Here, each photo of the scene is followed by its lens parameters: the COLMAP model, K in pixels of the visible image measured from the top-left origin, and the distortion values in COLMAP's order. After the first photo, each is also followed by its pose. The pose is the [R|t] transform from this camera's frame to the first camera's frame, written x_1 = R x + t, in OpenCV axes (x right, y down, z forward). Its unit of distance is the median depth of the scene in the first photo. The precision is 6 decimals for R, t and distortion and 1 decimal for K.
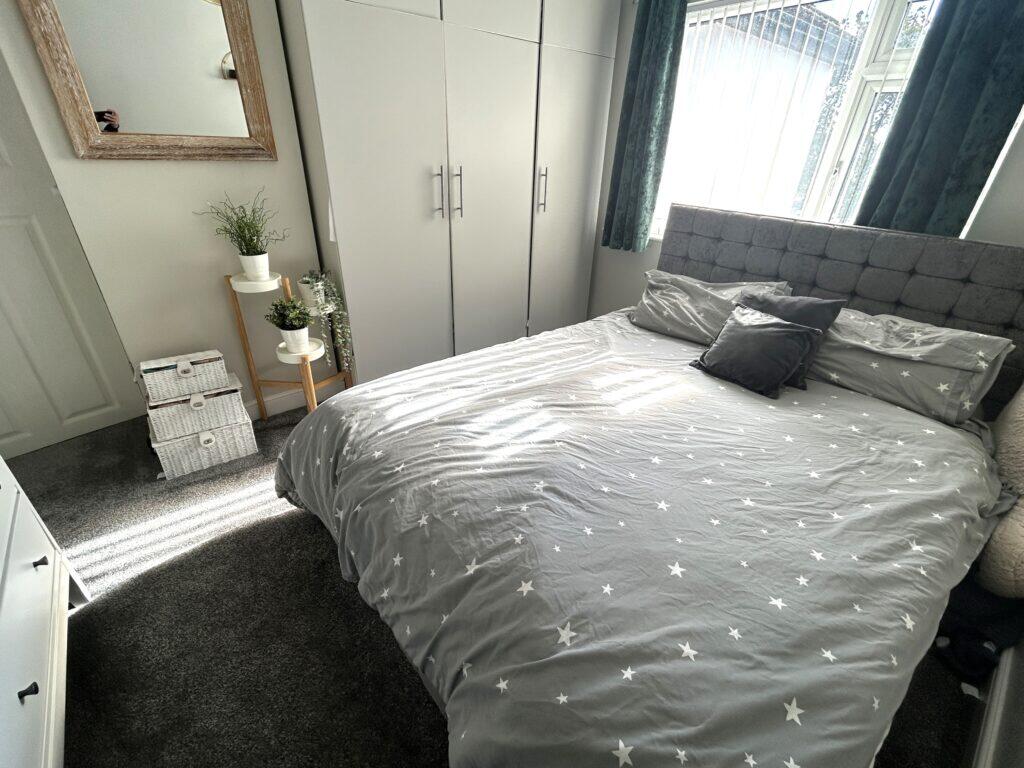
lens RADIAL K [[457.7, 0, 512.0], [0, 457.7, 384.0], [0, 0, 1]] dist [-0.000720, -0.000314]
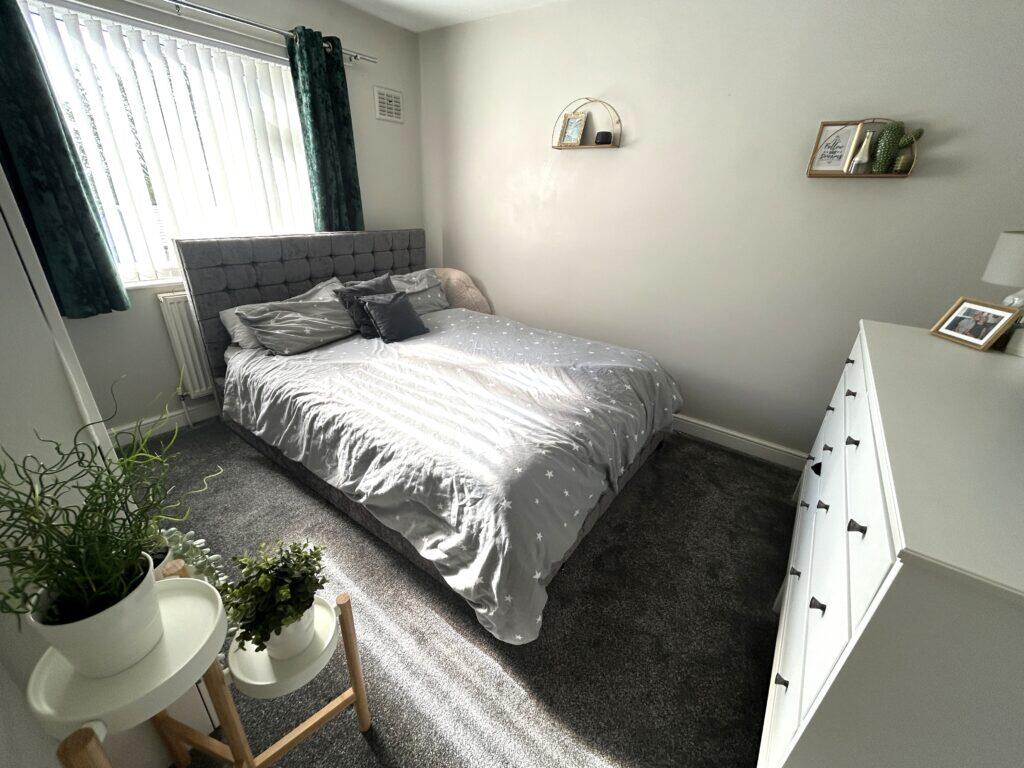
lens RADIAL K [[457.7, 0, 512.0], [0, 457.7, 384.0], [0, 0, 1]] dist [-0.000720, -0.000314]
pose [[-0.281243, -0.406212, 0.869422, -0.806534], [0.400502, 0.773631, 0.491012, -0.400108], [-0.872067, 0.486299, -0.054890, 0.700370]]
